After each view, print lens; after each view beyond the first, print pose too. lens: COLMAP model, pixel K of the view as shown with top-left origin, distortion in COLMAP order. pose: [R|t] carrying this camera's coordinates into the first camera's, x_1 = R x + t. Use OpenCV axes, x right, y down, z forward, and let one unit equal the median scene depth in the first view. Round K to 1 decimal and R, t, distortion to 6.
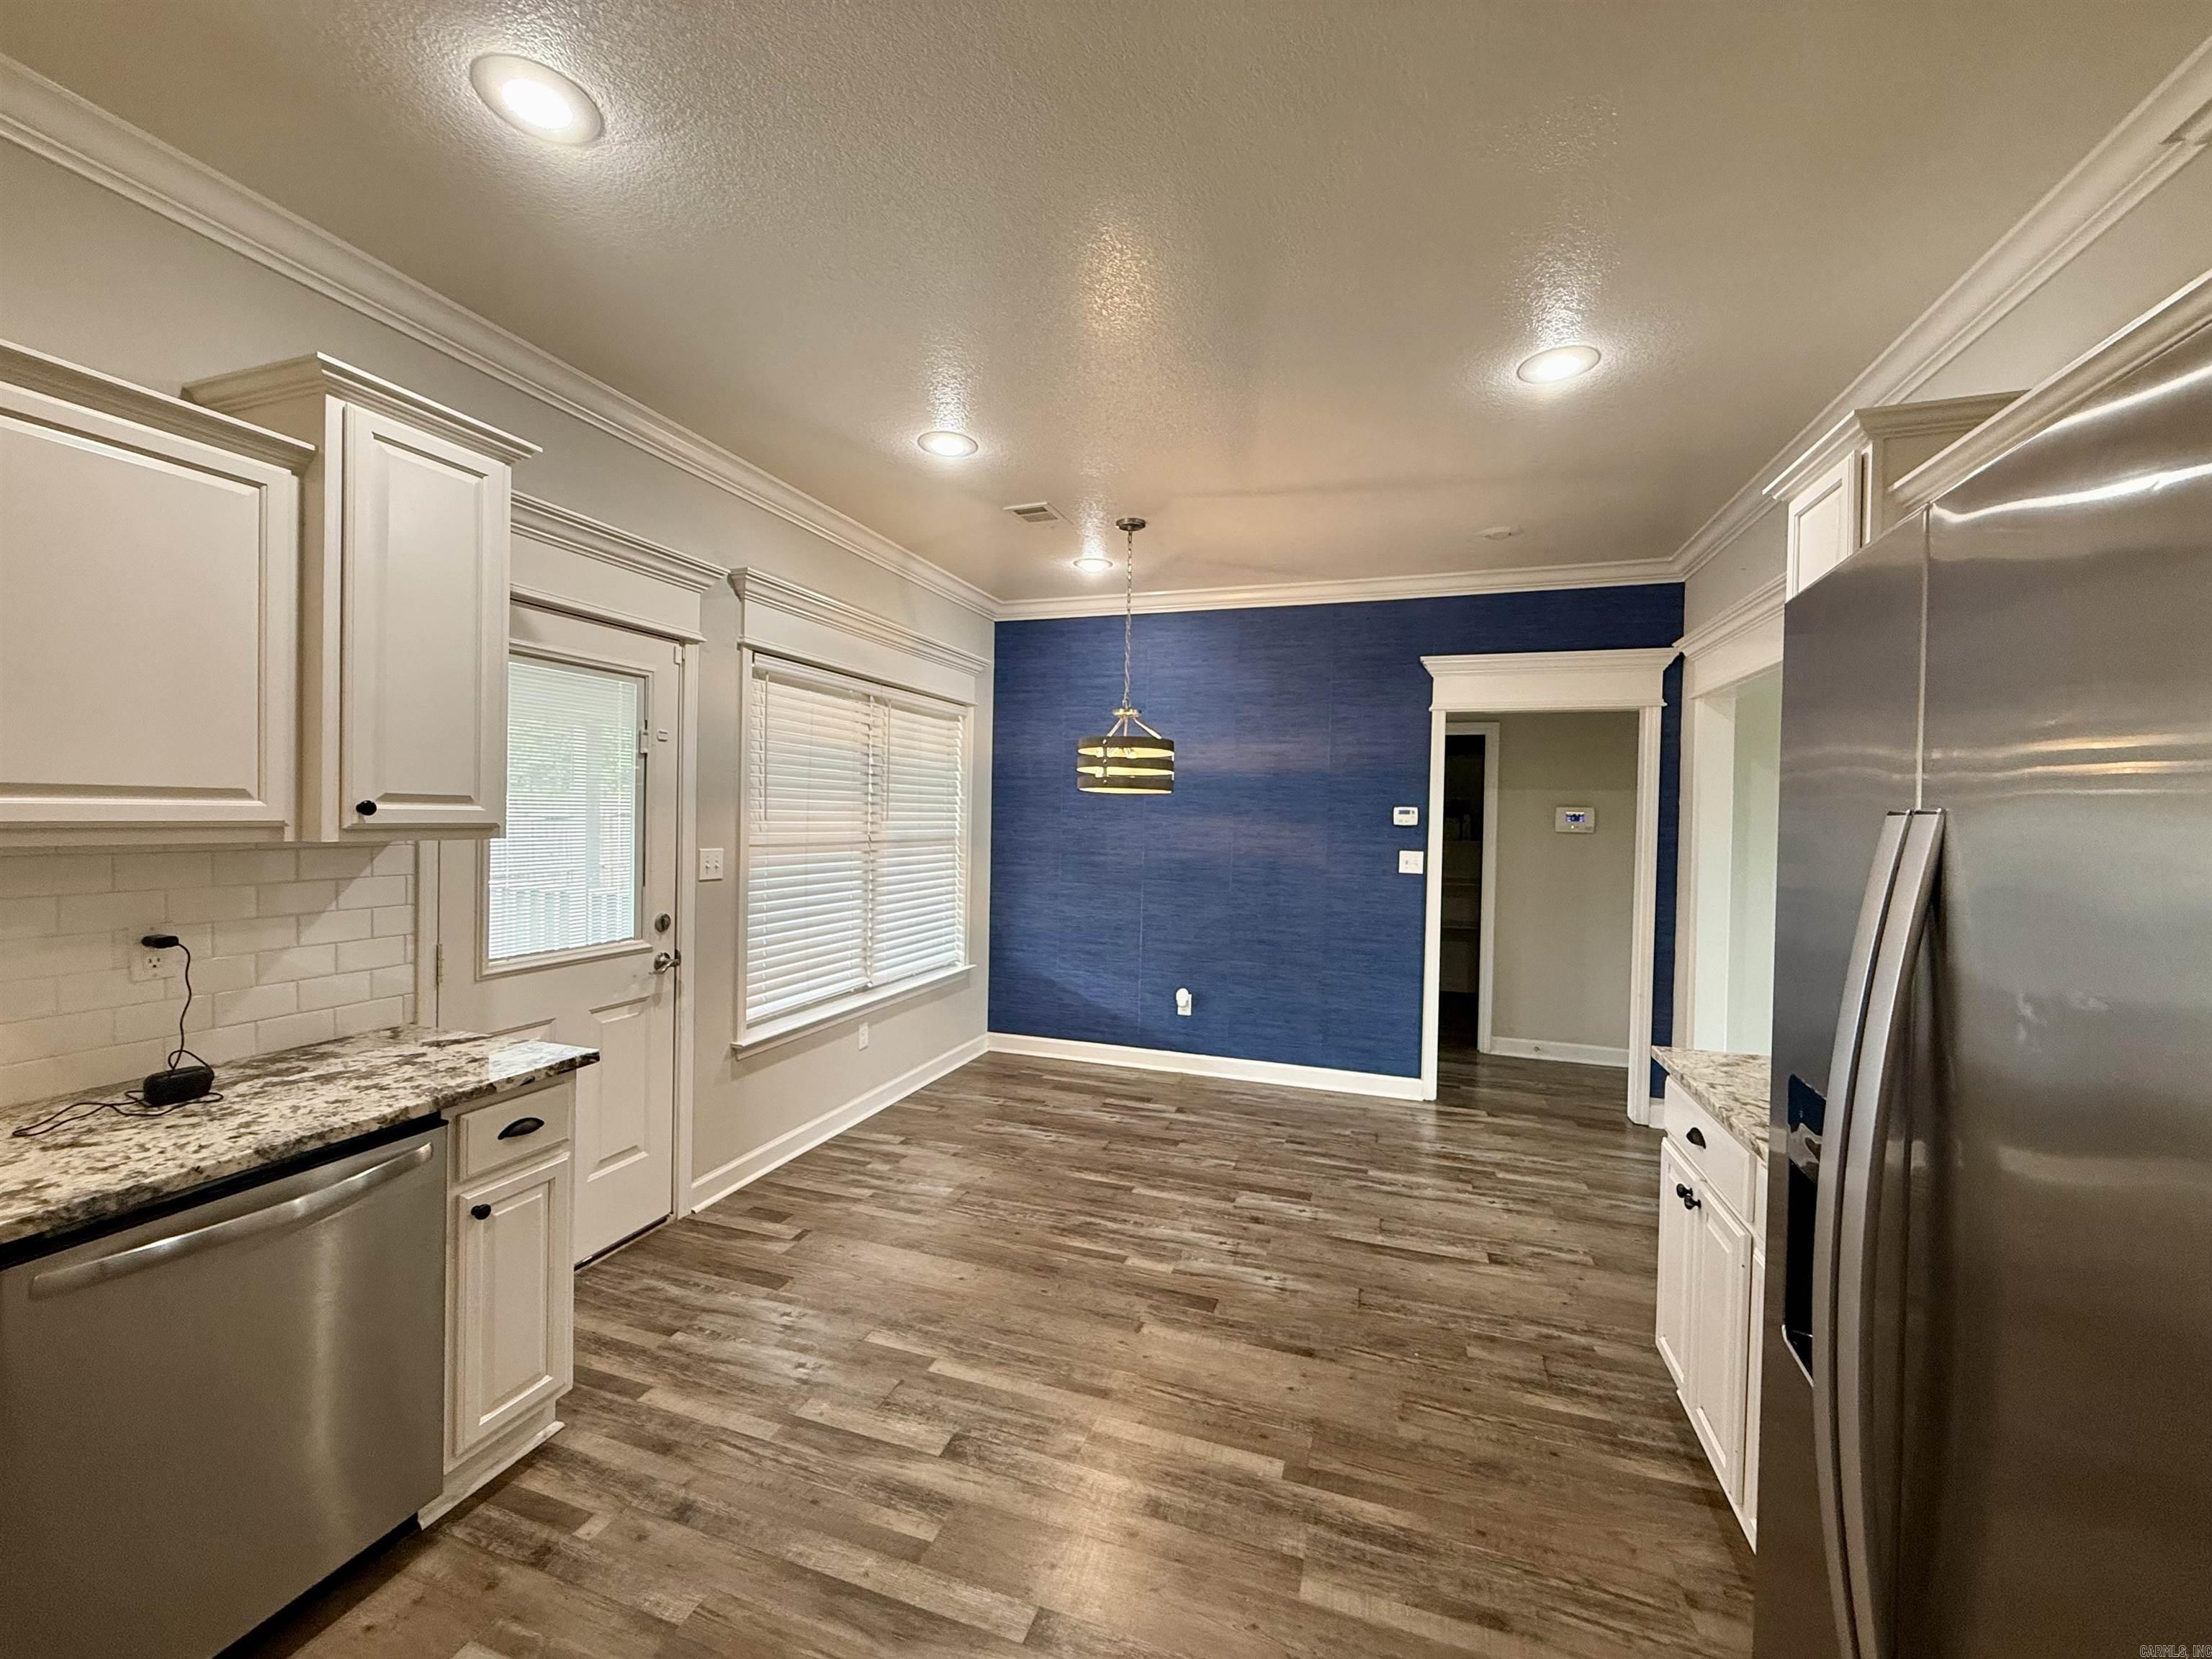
lens RADIAL K [[880.6, 0, 1104.1], [0, 880.6, 829.0], [0, 0, 1]] dist [0.000501, -0.000415]
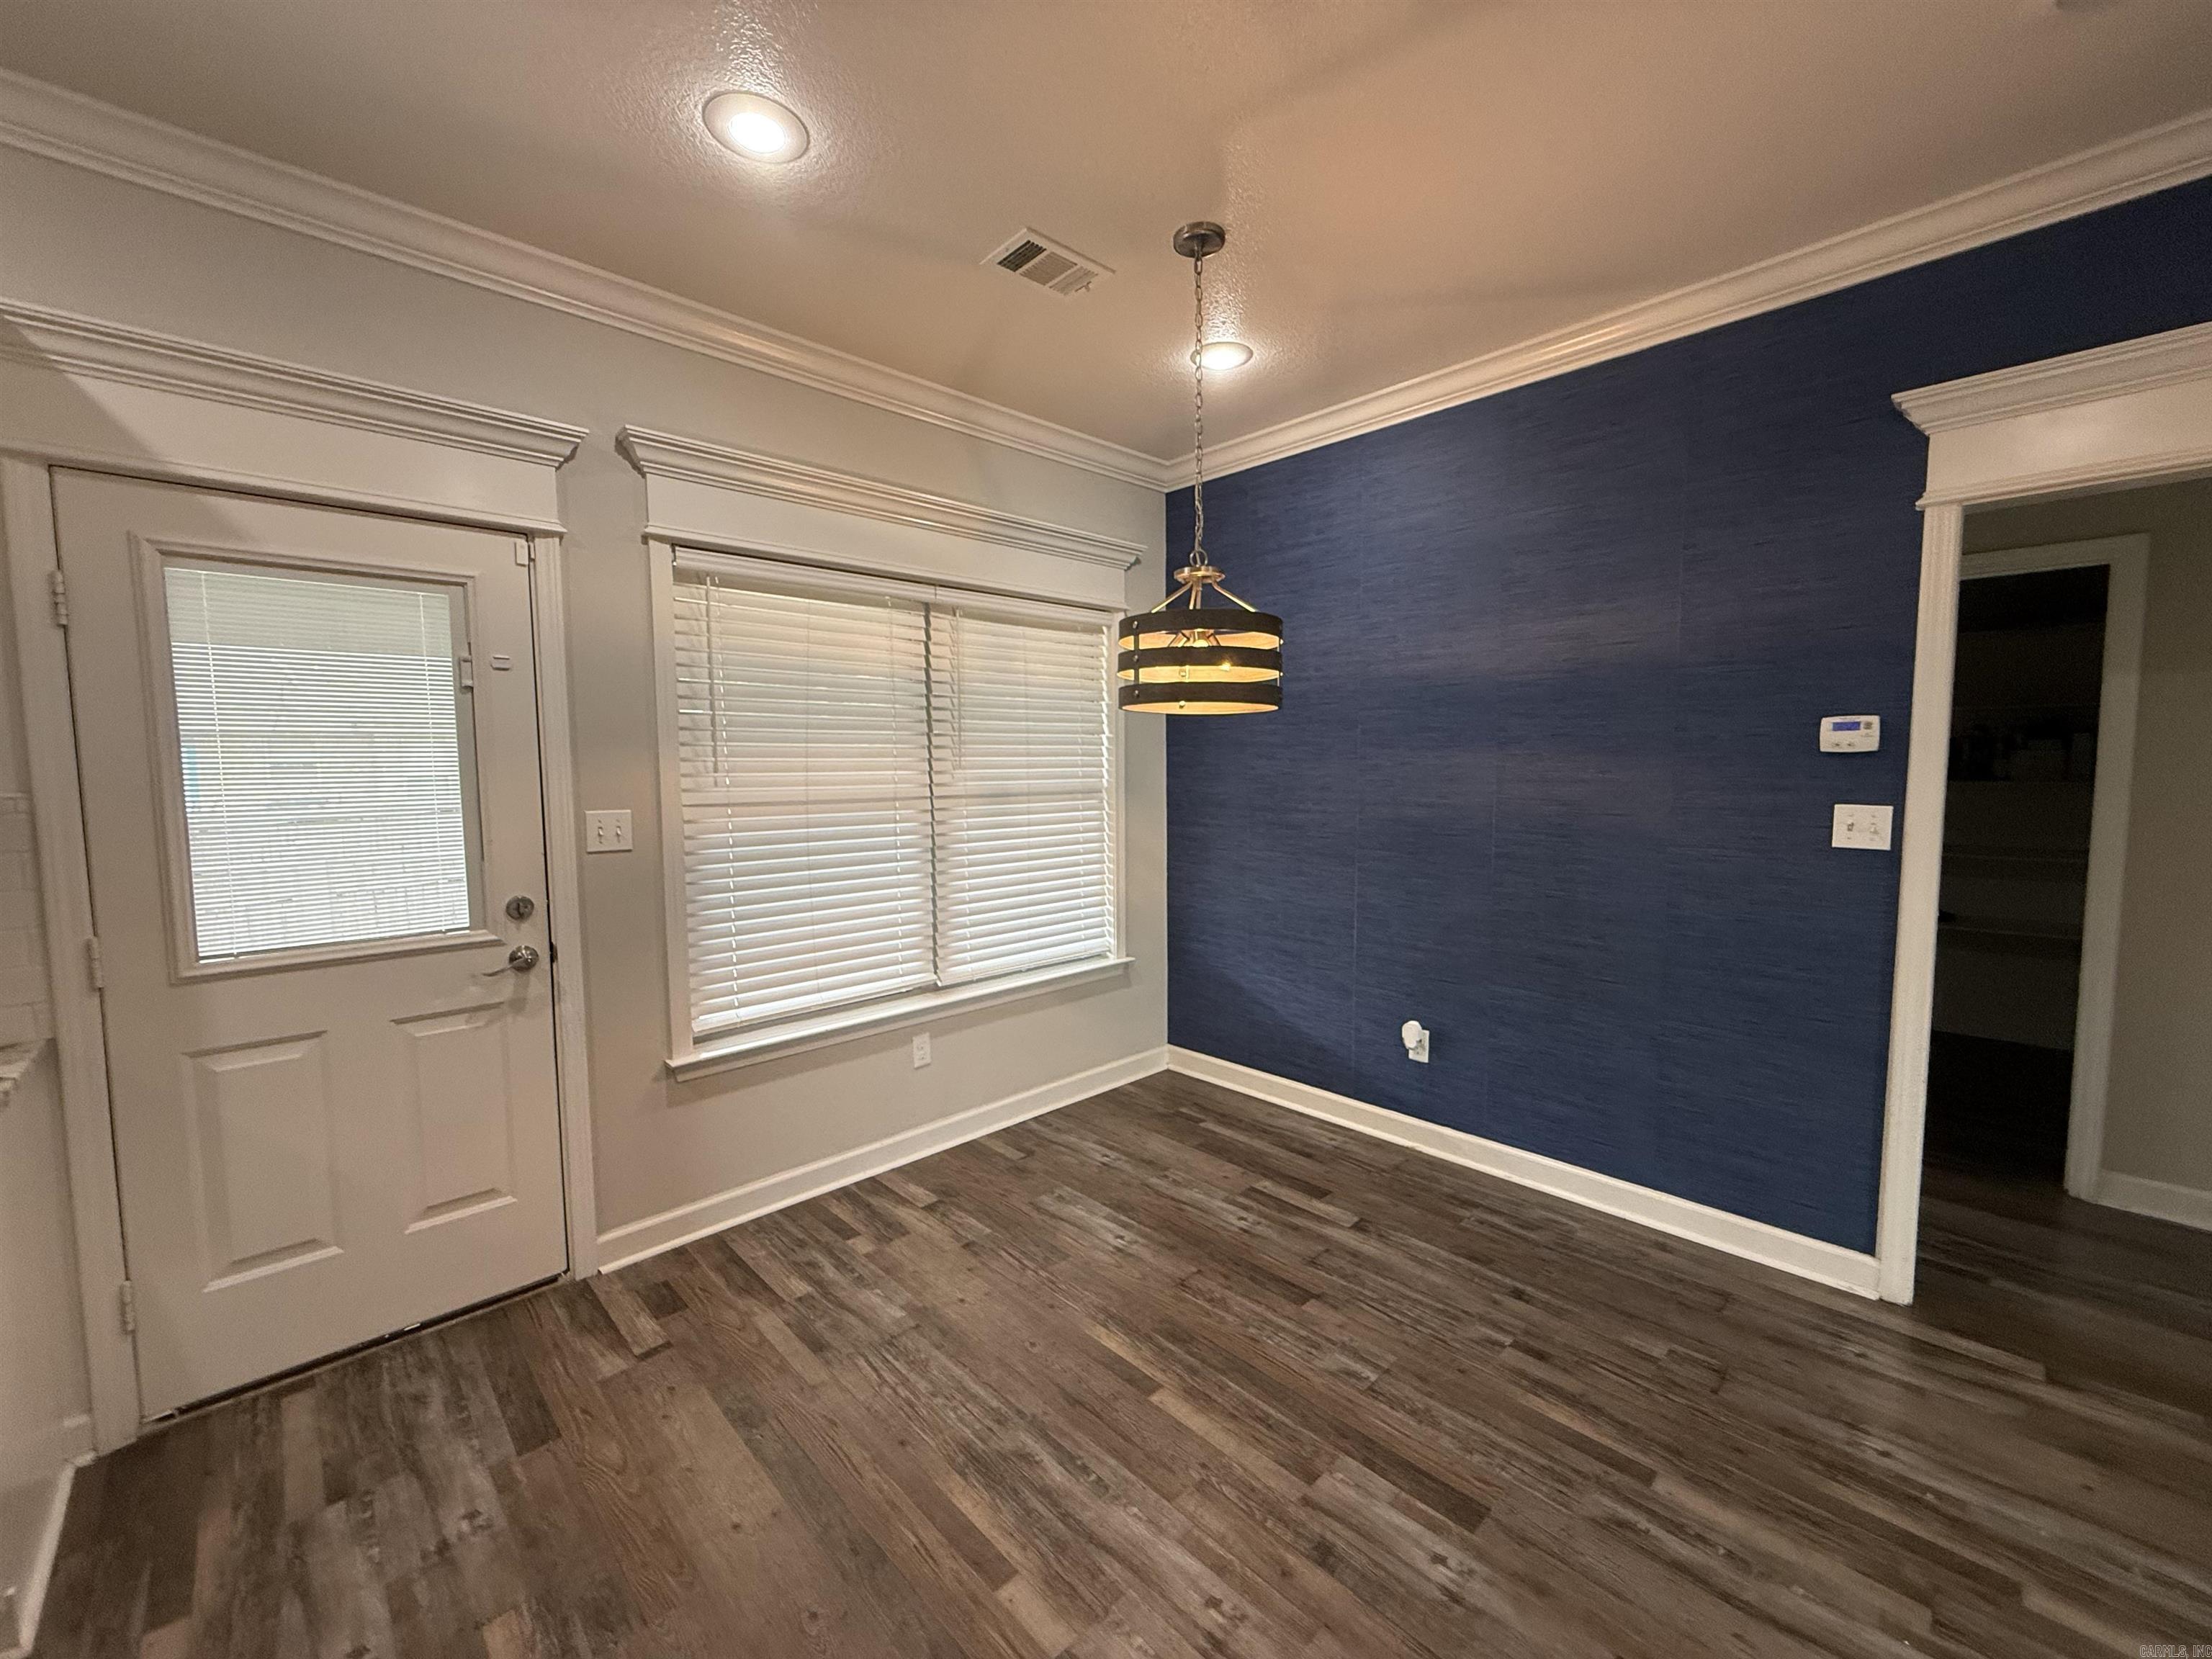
lens RADIAL K [[880.6, 0, 1105.0], [0, 880.6, 830.9], [0, 0, 1]] dist [0.000501, -0.000415]
pose [[0.886577, 0.007473, -0.462521, 0.279356], [0.019410, 0.998388, 0.053337, 0.007306], [0.462174, -0.056265, 0.885002, 0.506279]]
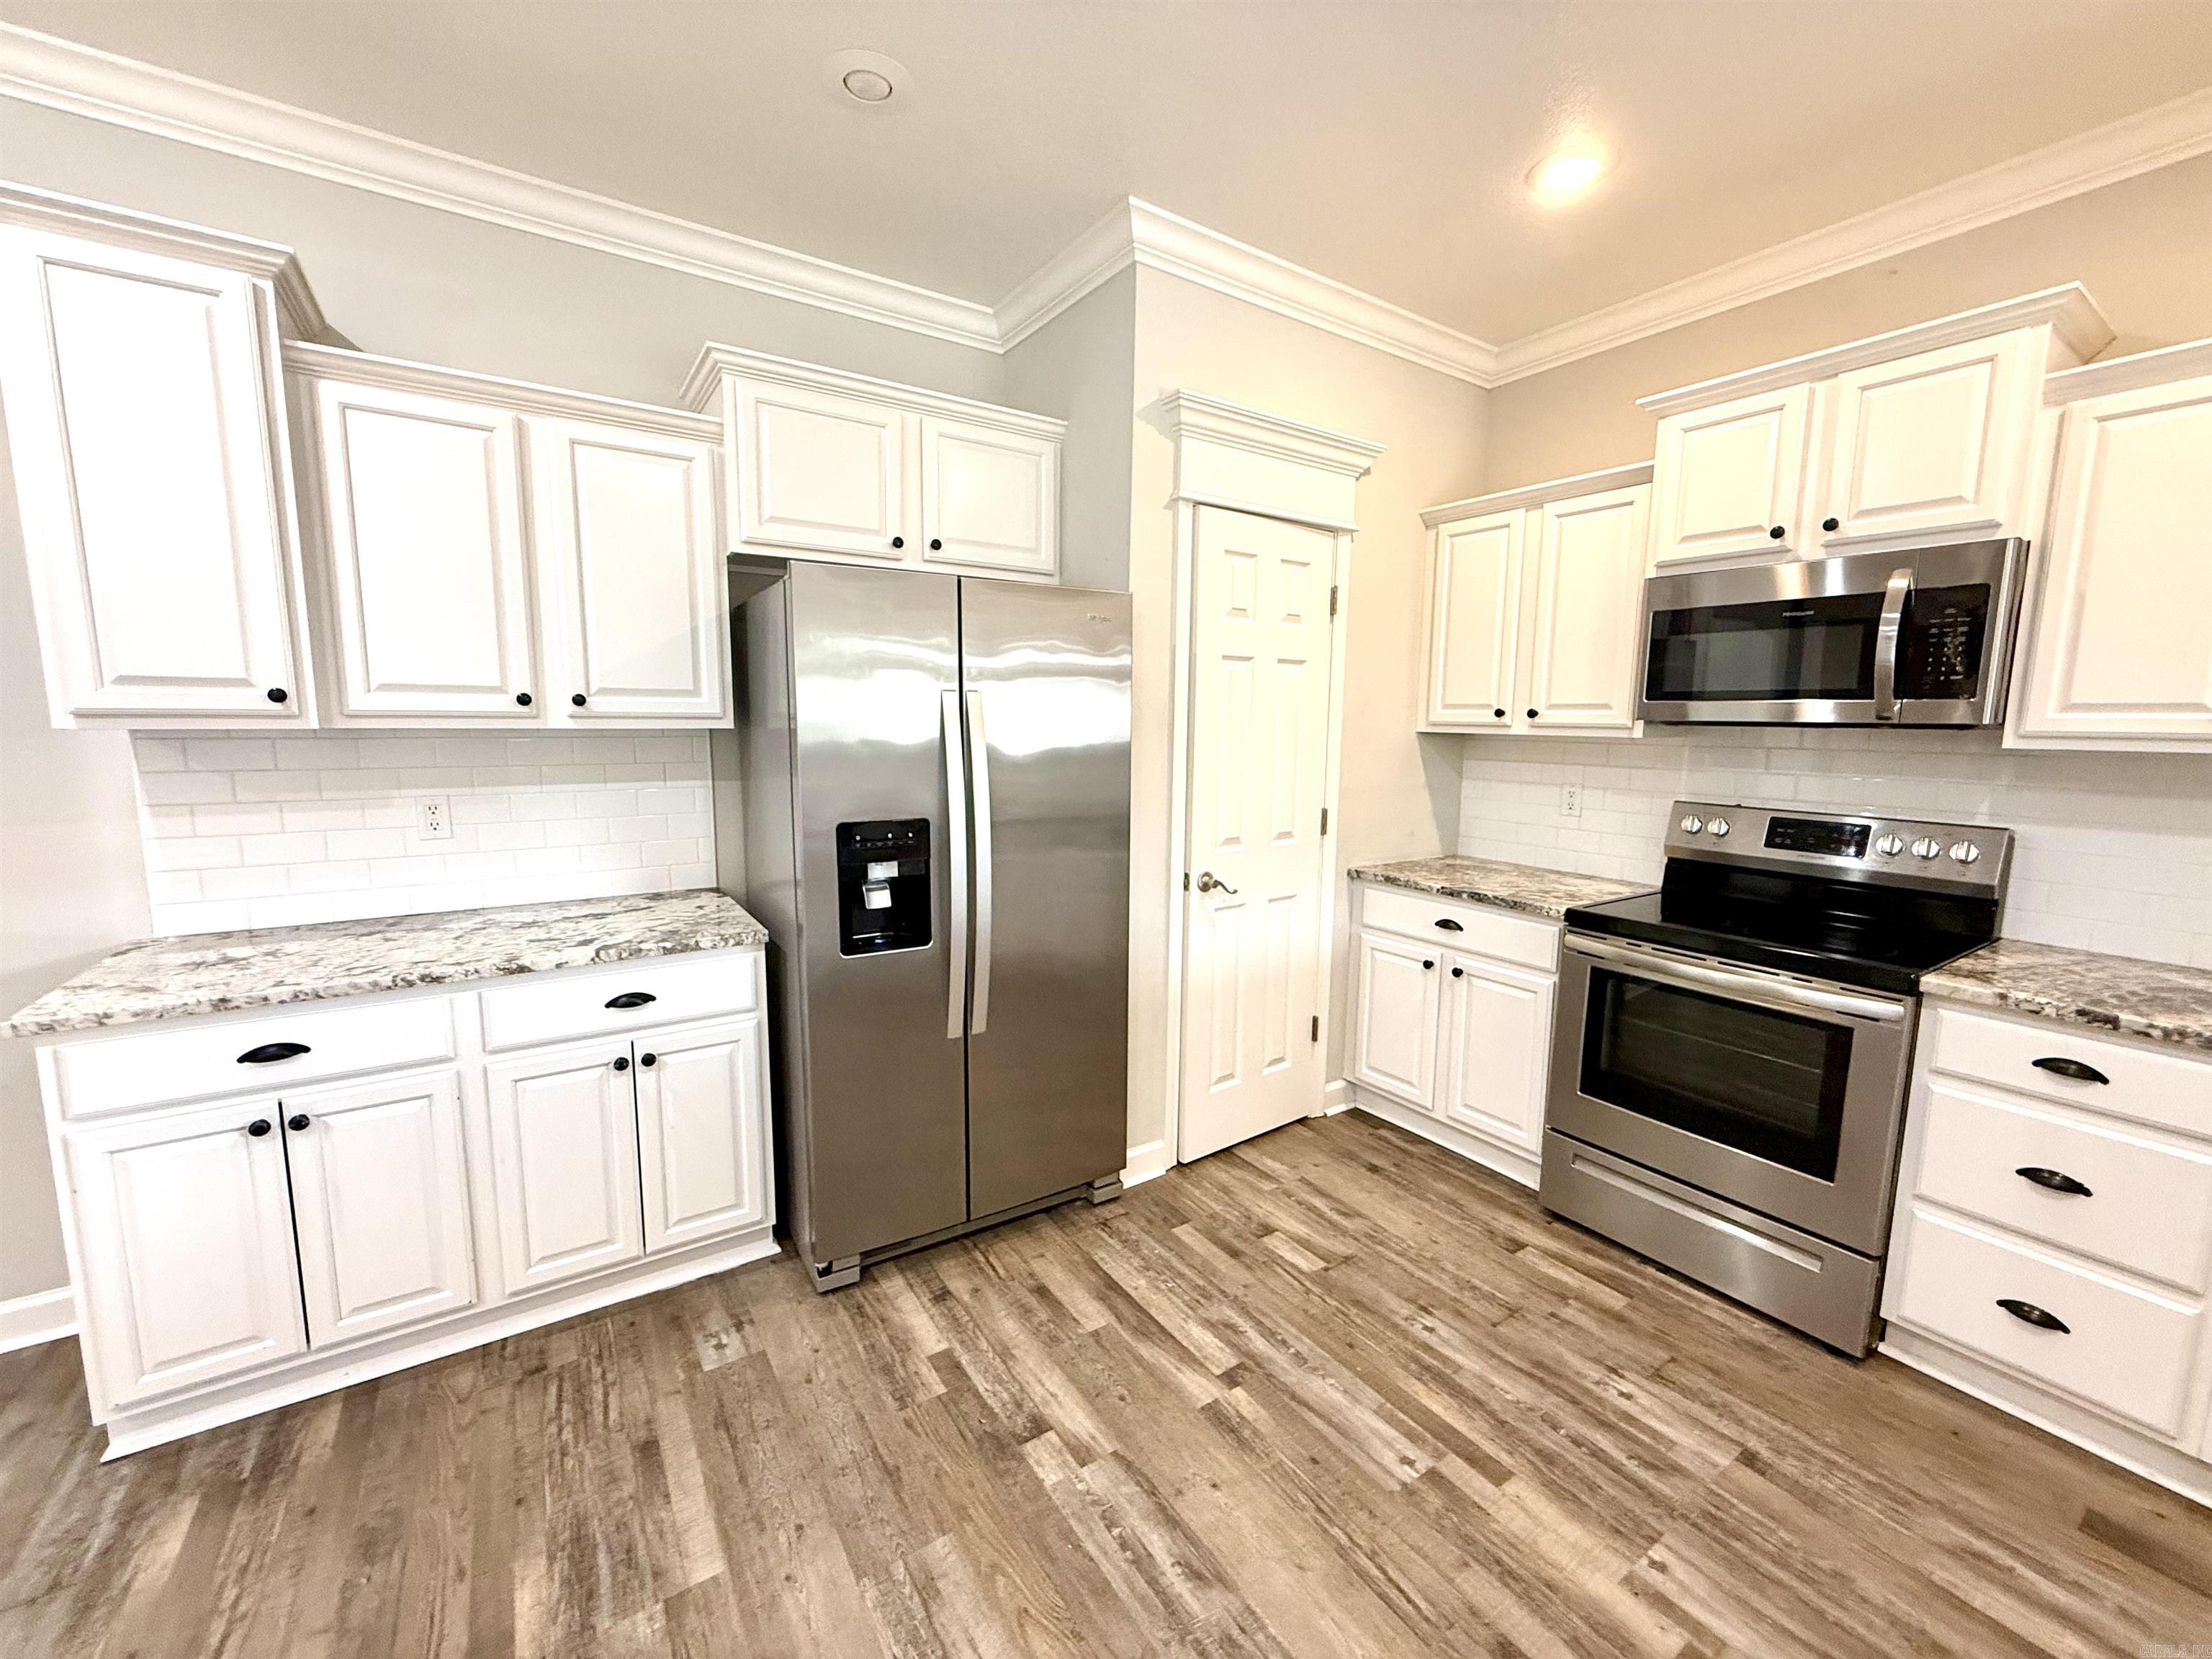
lens RADIAL K [[880.6, 0, 1102.8], [0, 880.6, 830.8], [0, 0, 1]] dist [0.000501, -0.000415]
pose [[-0.789892, -0.106806, 0.603874, -0.266287], [-0.017152, 0.988179, 0.152343, -0.002608], [-0.613006, 0.109977, -0.782386, 0.684401]]
